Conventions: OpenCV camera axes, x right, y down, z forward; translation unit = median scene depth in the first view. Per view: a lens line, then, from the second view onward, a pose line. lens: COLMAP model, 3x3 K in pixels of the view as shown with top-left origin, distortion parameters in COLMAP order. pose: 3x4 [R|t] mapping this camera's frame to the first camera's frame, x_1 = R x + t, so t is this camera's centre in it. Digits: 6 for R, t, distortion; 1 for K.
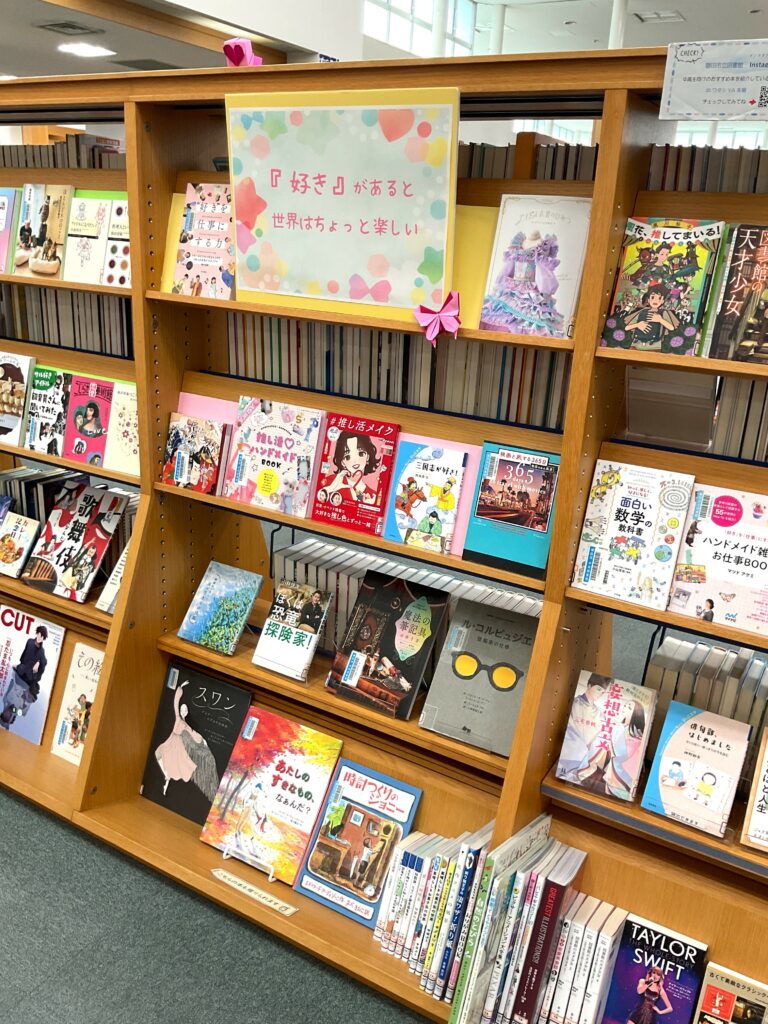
lens RADIAL K [[850.1, 0, 384.0], [0, 850.1, 512.0], [0, 0, 1]] dist [0.133623, -0.280786]
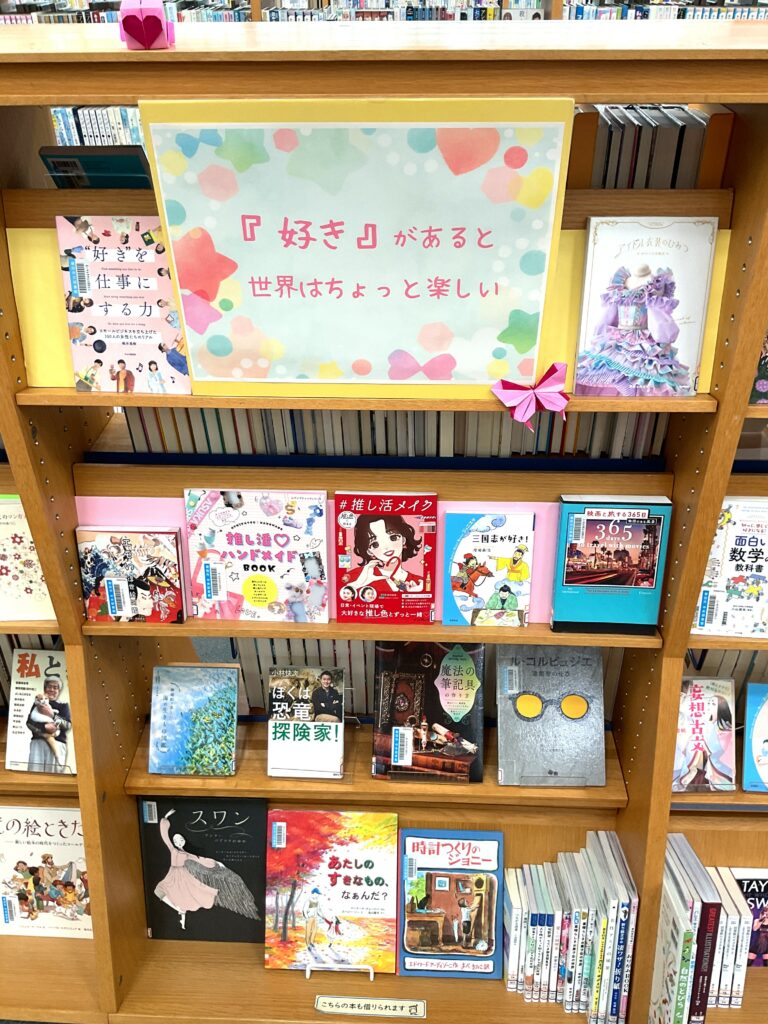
lens RADIAL K [[850.1, 0, 384.0], [0, 850.1, 512.0], [0, 0, 1]] dist [0.133623, -0.280786]
pose [[0.880269, -0.316167, 0.353787, -0.319991], [0.201360, 0.924093, 0.324818, -0.364155], [-0.429629, -0.214689, 0.877113, 0.329748]]
